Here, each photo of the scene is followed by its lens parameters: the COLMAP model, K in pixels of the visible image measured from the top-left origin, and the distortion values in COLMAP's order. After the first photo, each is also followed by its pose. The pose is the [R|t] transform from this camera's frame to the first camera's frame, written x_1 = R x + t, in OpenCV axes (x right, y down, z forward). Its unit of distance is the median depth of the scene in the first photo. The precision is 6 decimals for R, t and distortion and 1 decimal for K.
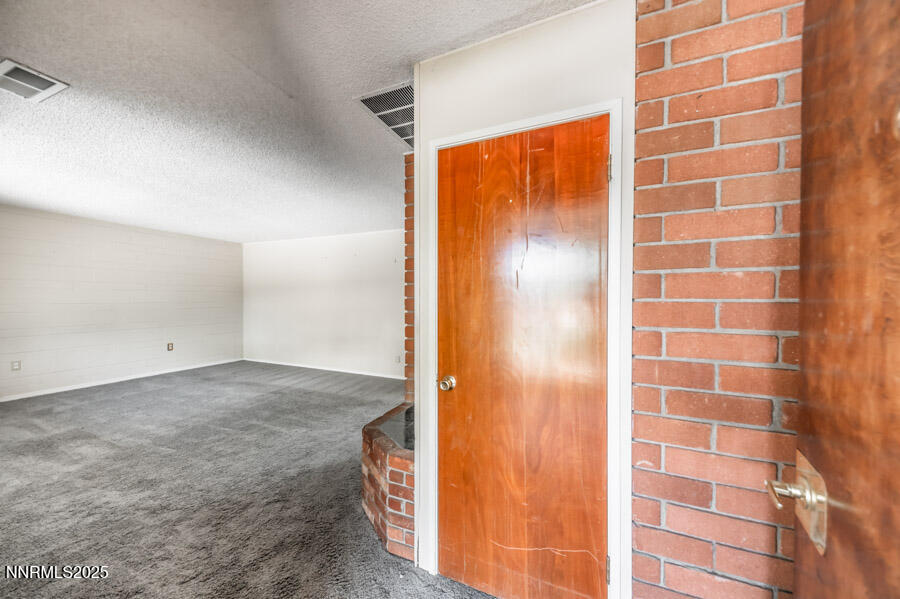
lens RADIAL K [[312.4, 0, 456.6], [0, 312.4, 297.9], [0, 0, 1]] dist [-0.001023, -0.000630]
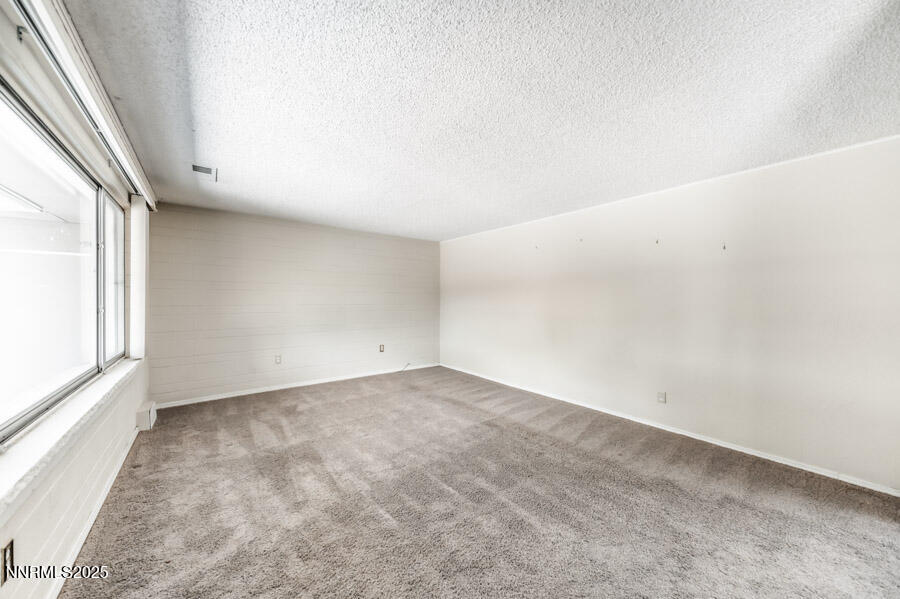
lens RADIAL K [[312.4, 0, 446.1], [0, 312.4, 300.4], [0, 0, 1]] dist [-0.001023, -0.000630]
pose [[0.865213, 0.004919, -0.501380, -0.367632], [-0.005664, 0.999984, 0.000036, 0.004415], [0.501372, 0.002809, 0.865227, 0.363894]]
